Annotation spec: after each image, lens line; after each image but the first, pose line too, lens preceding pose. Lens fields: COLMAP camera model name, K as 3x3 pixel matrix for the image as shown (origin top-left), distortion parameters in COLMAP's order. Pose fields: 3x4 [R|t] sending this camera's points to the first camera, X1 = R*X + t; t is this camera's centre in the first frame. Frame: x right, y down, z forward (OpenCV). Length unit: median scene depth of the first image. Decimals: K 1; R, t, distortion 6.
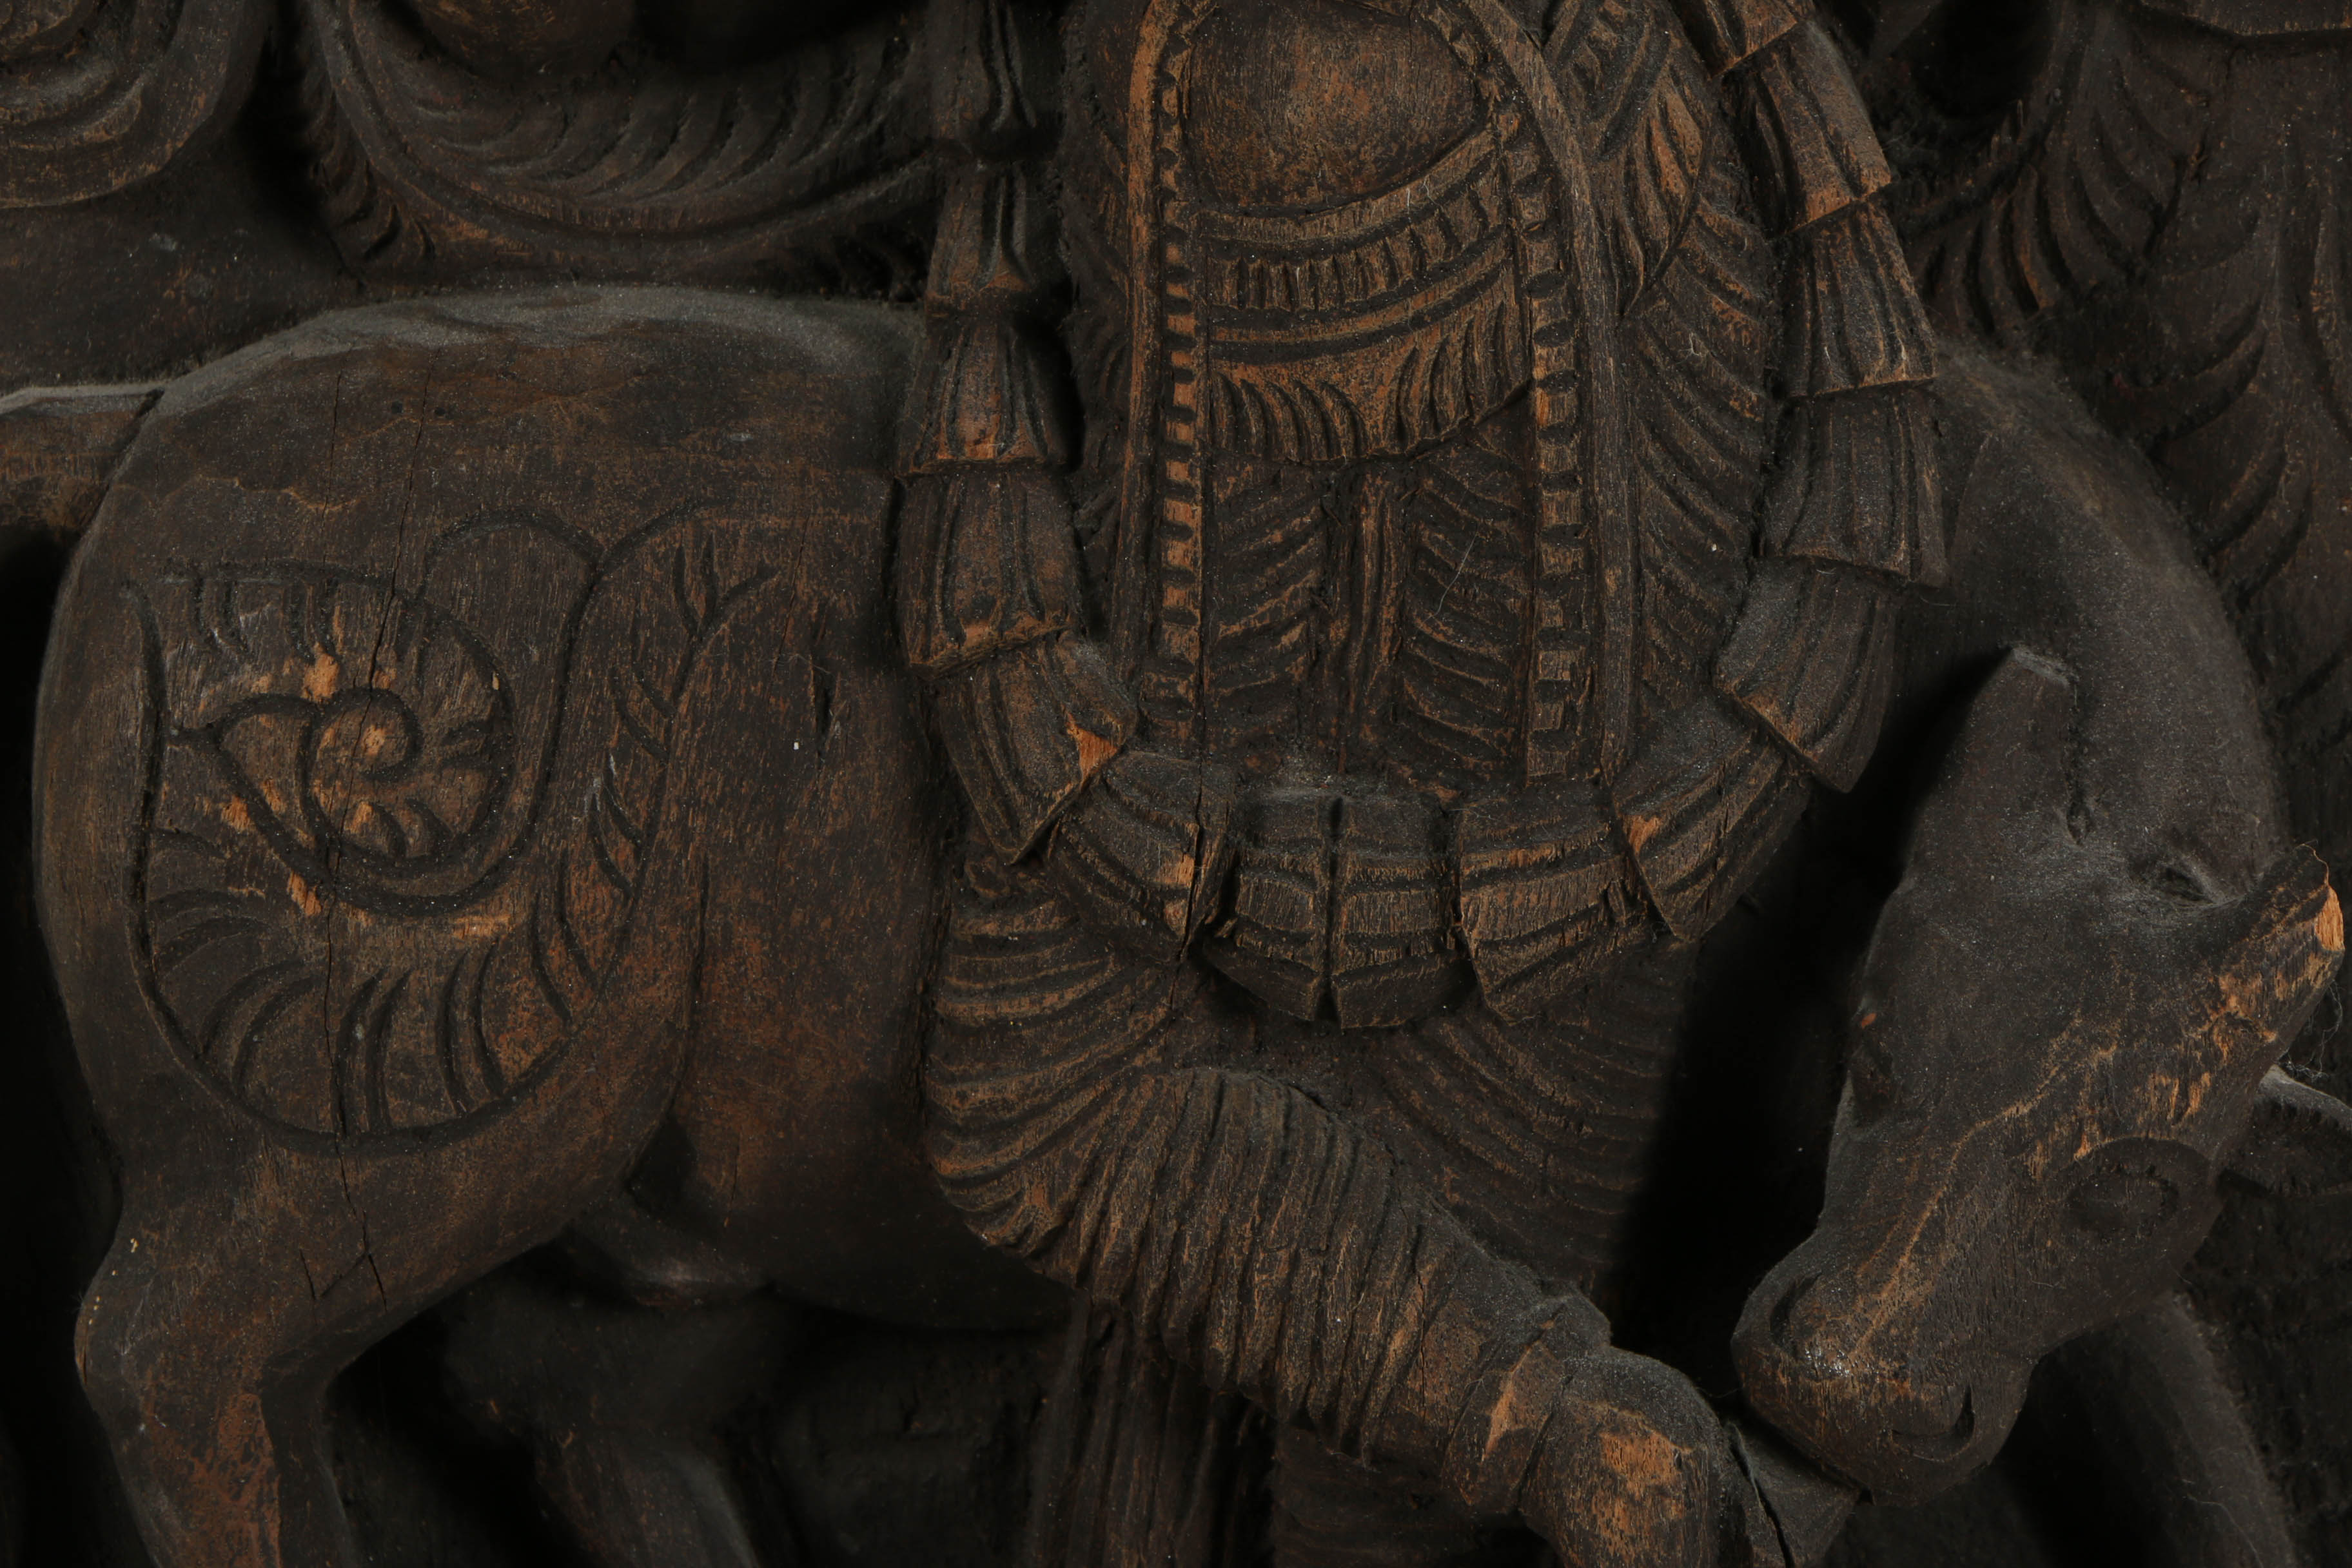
lens RADIAL K [[12998.1, 0, 1133.8], [0, 12998.1, 877.8], [0, 0, 1]] dist [1.462038, 0.000000]
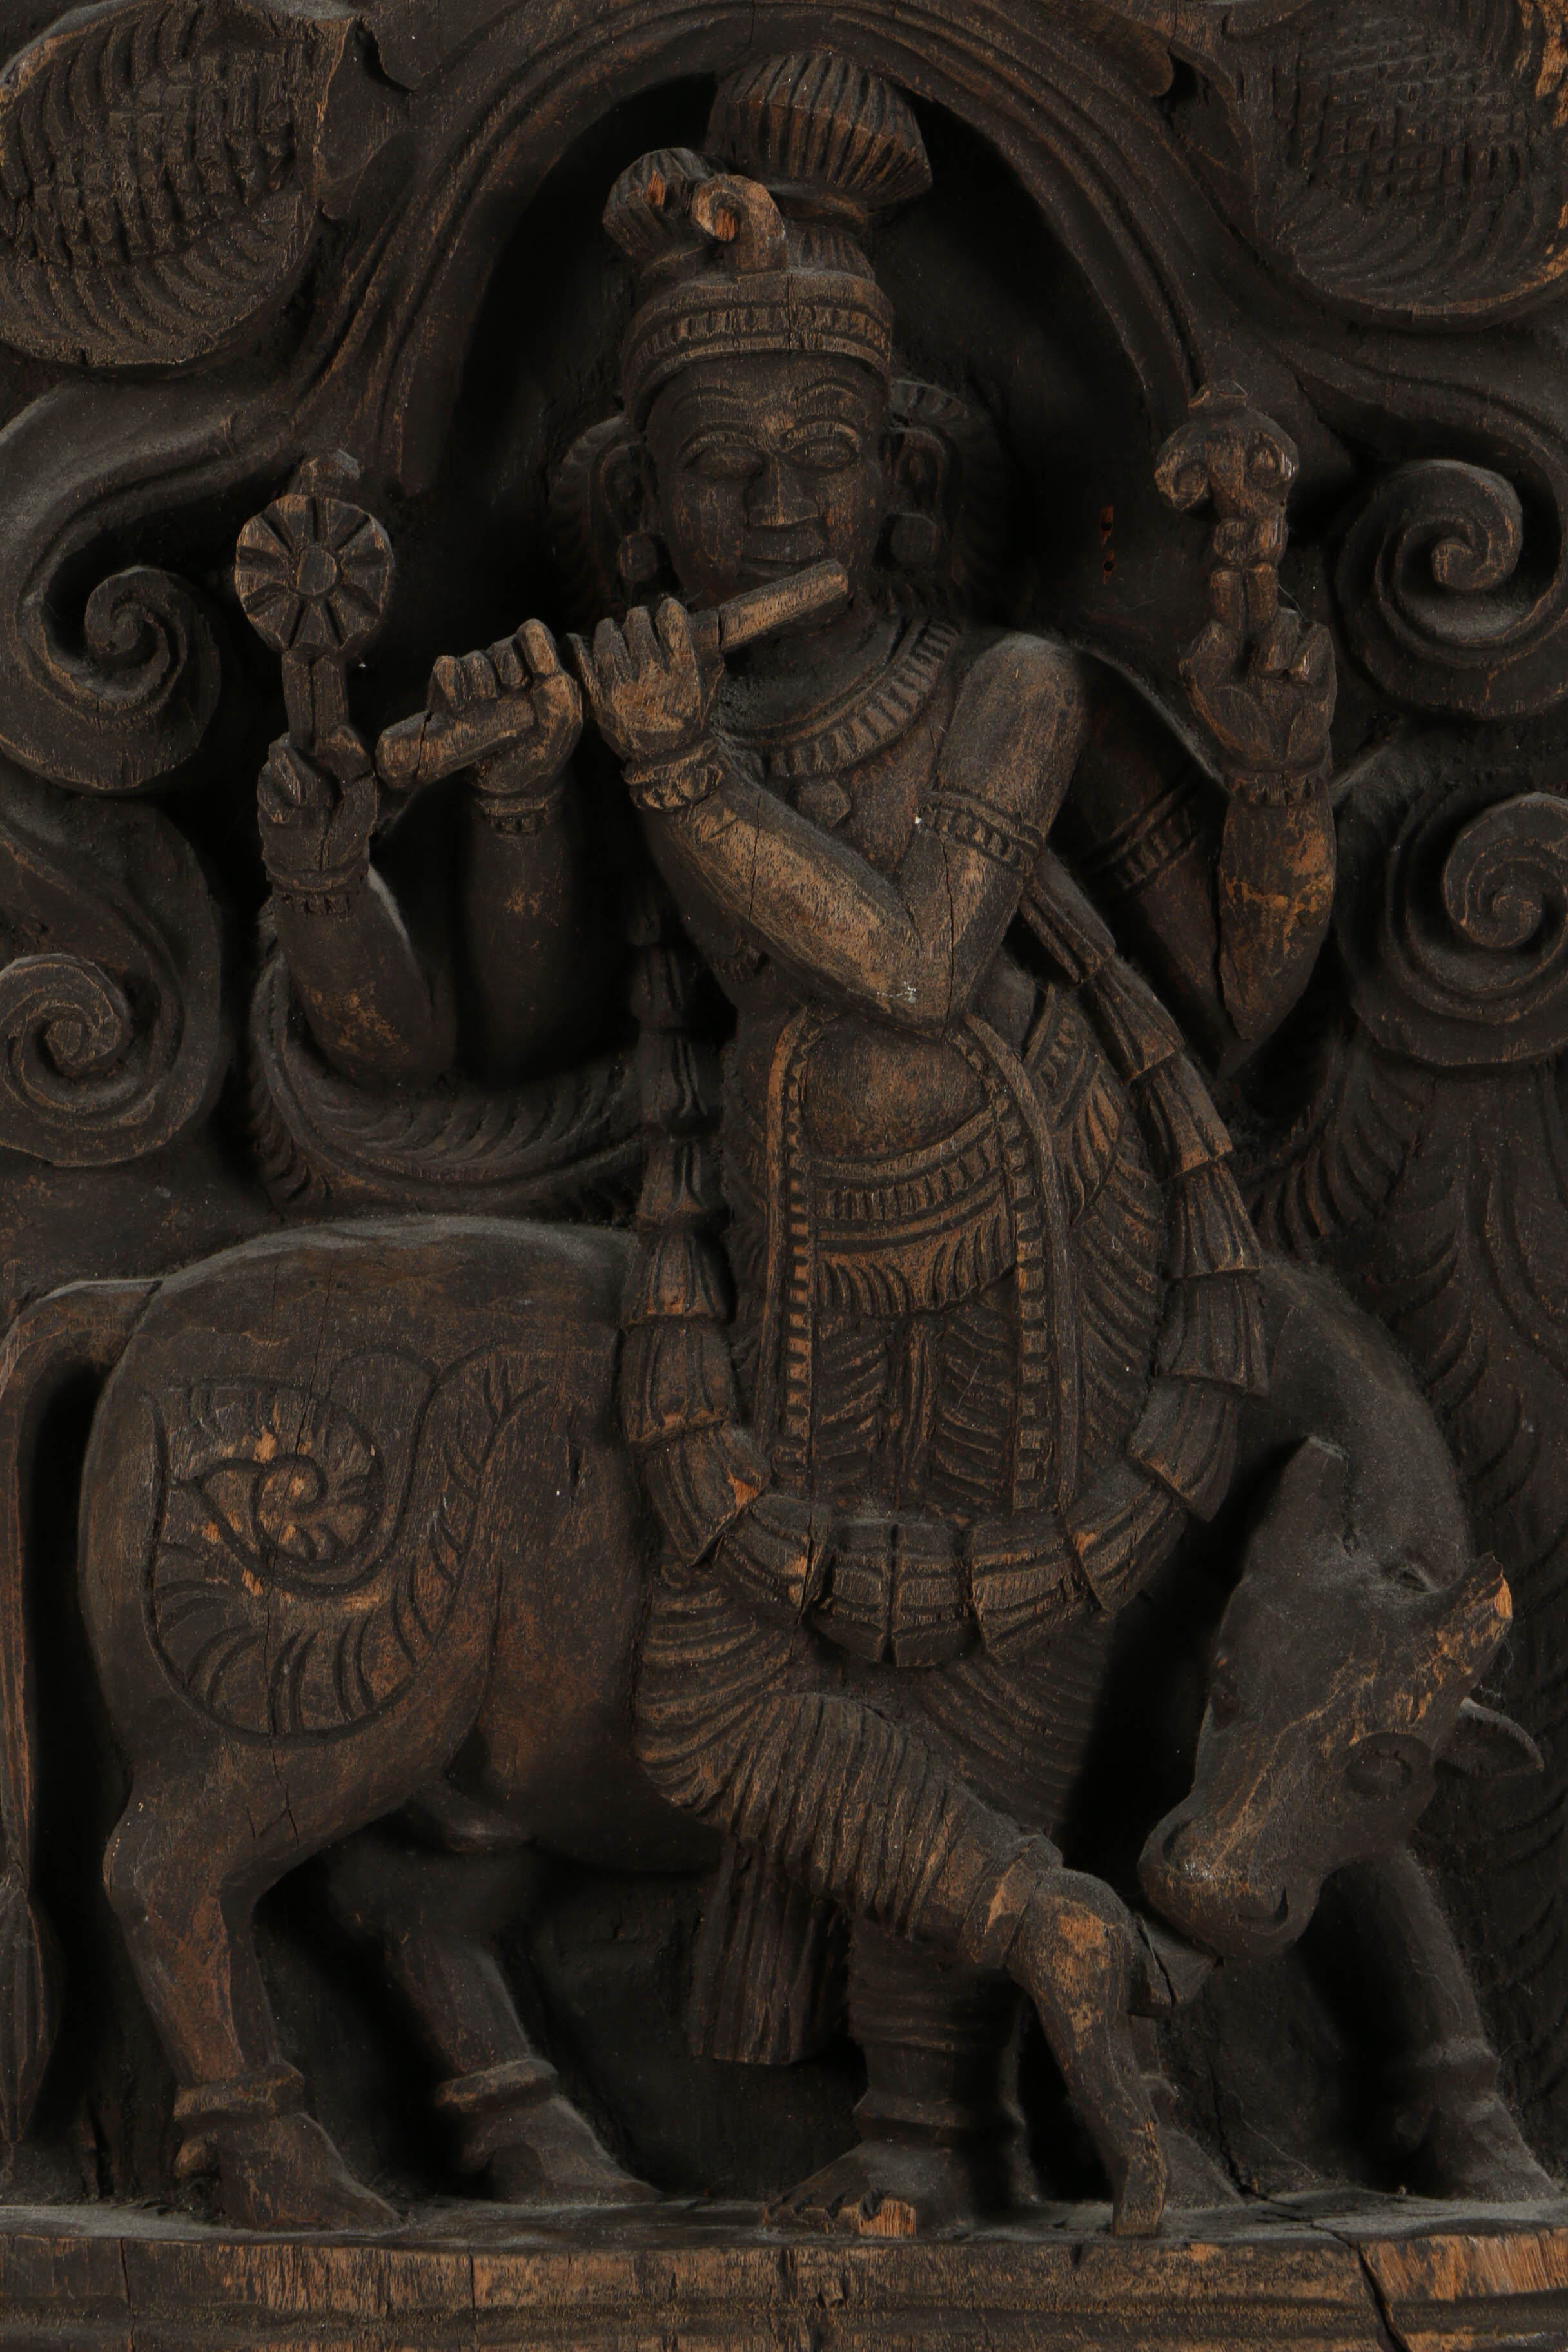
lens RADIAL K [[9820.5, 0, 831.9], [0, 9820.5, 1271.2], [0, 0, 1]] dist [0.974794, 0.000000]
pose [[0.999375, 0.005342, 0.034943, -0.034882], [-0.002264, 0.996157, -0.087558, 0.069425], [-0.035277, 0.087424, 0.995546, -0.216637]]
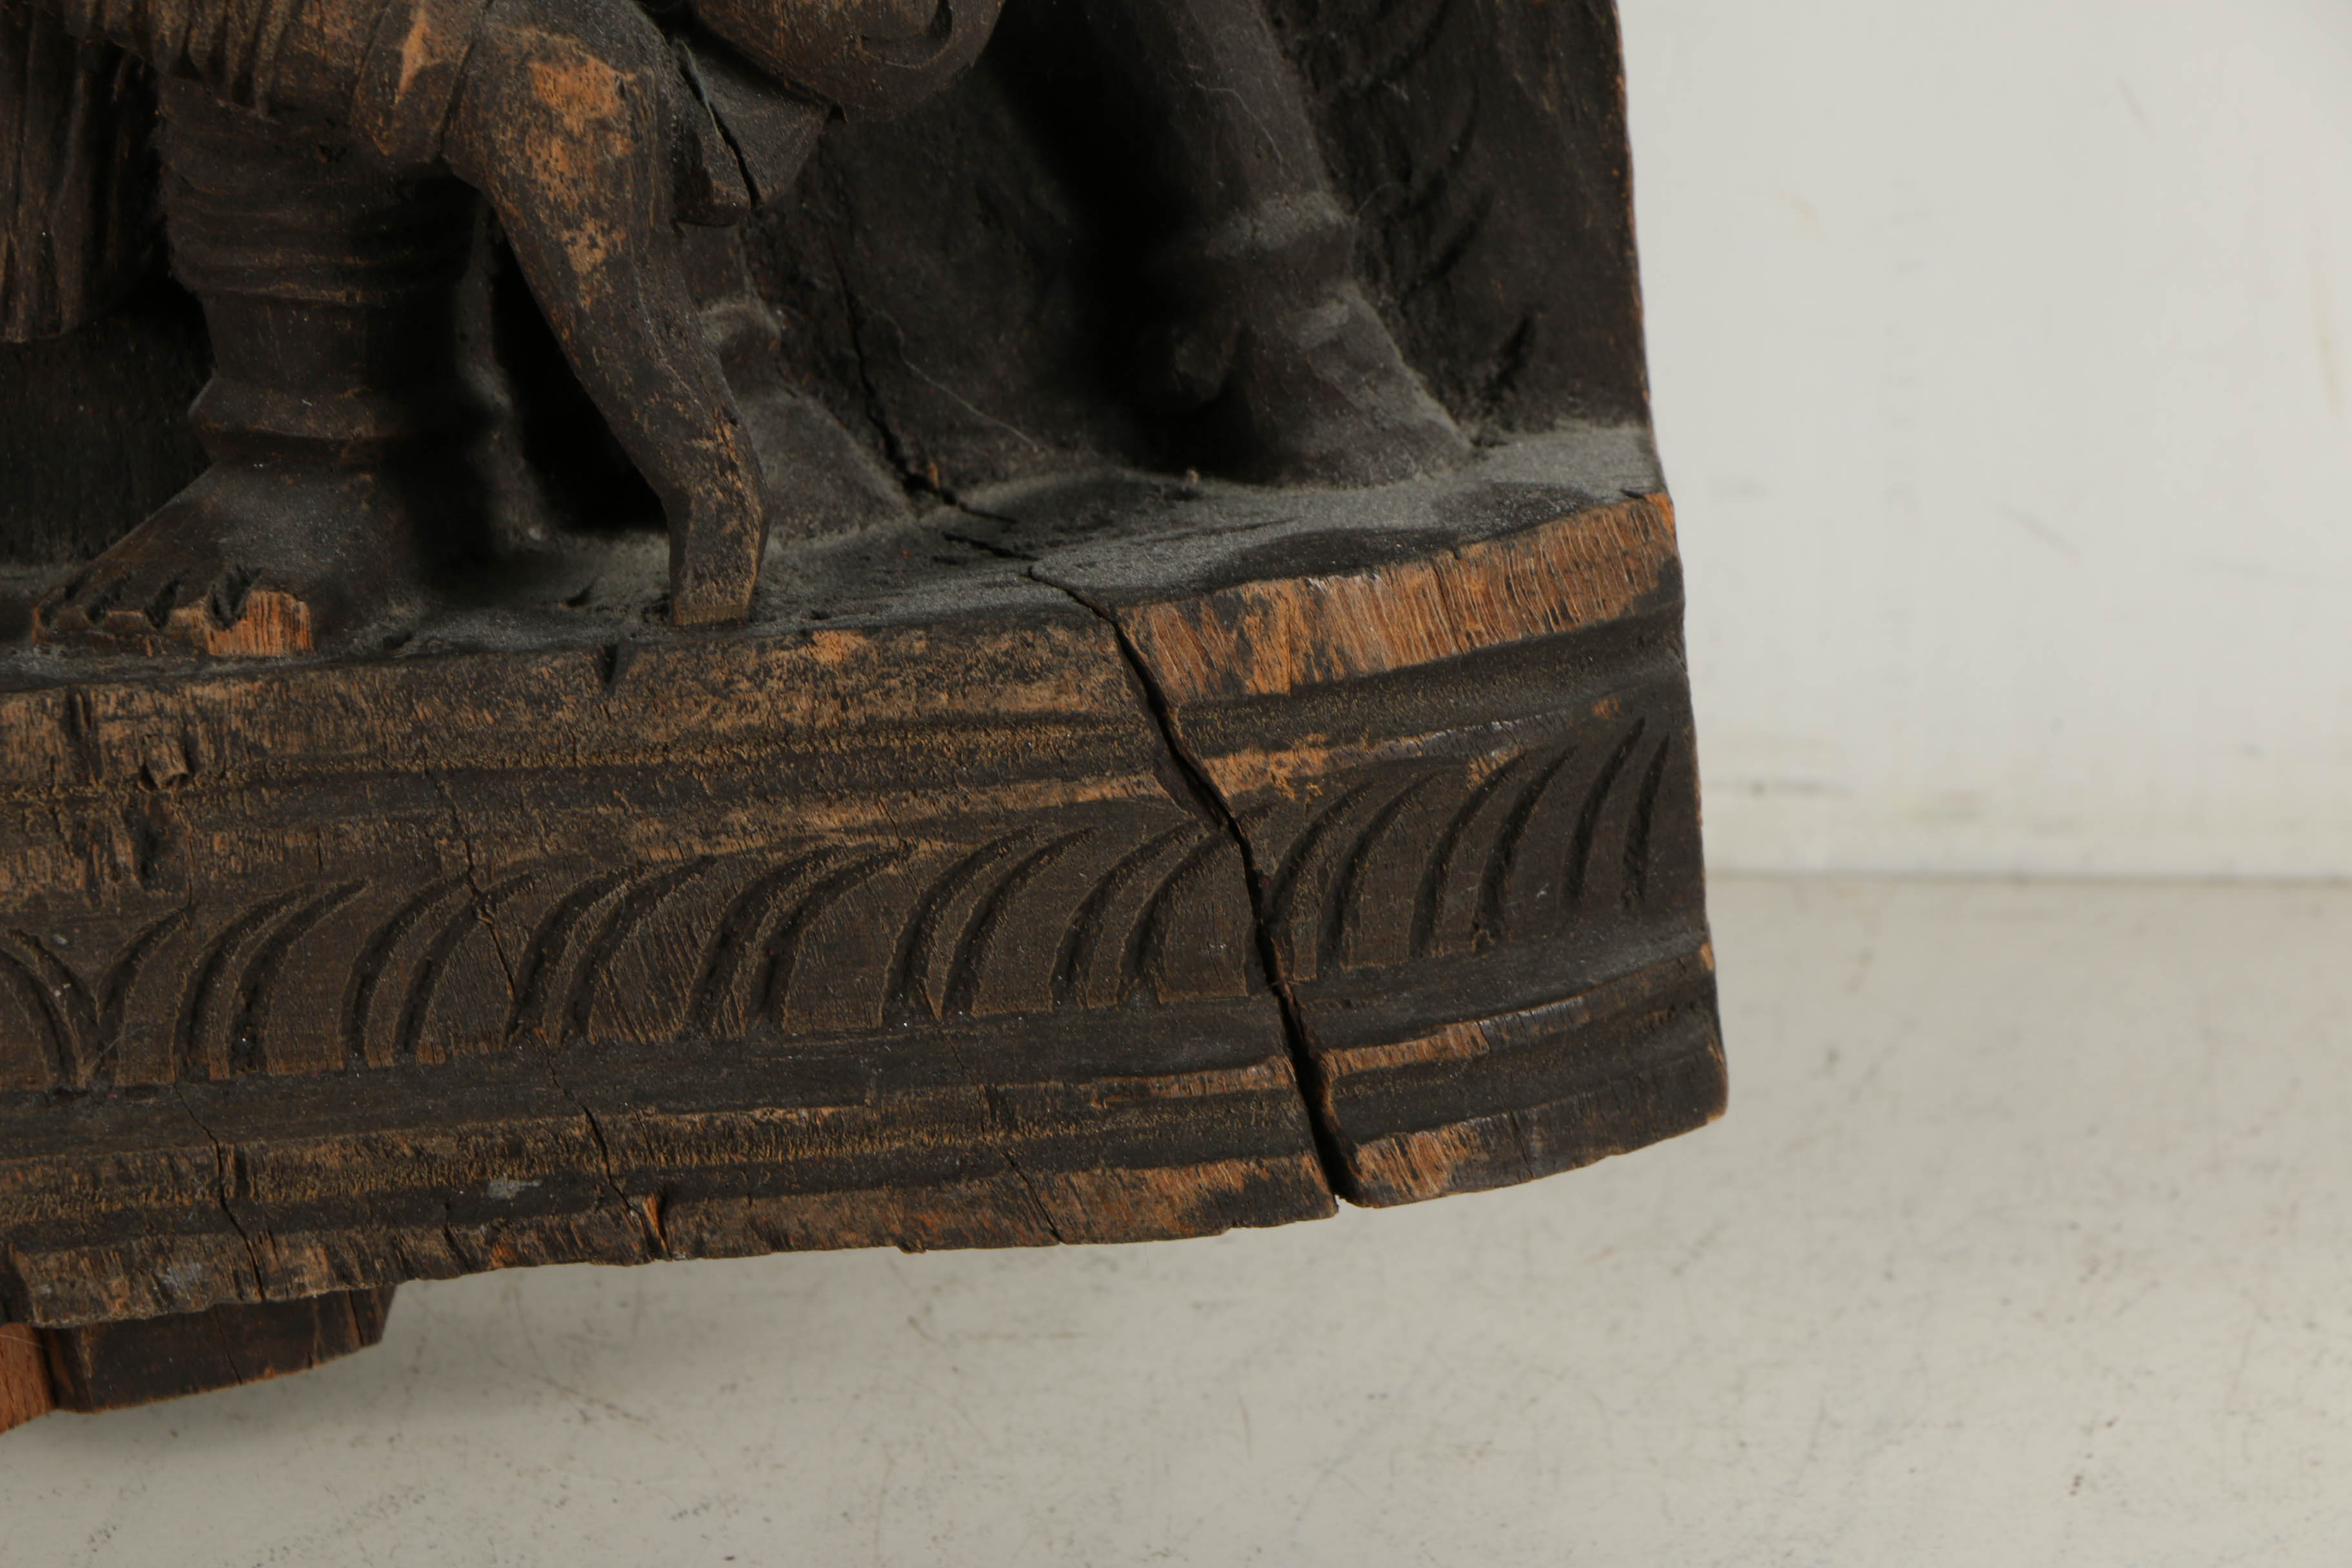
lens RADIAL K [[13557.1, 0, 1062.7], [0, 13557.1, 848.5], [0, 0, 1]] dist [1.683657, 0.000000]
pose [[0.995424, -0.071481, 0.063423, 0.009469], [0.064476, 0.992235, 0.106359, -0.000151], [-0.070533, -0.101783, 0.992303, 0.086130]]
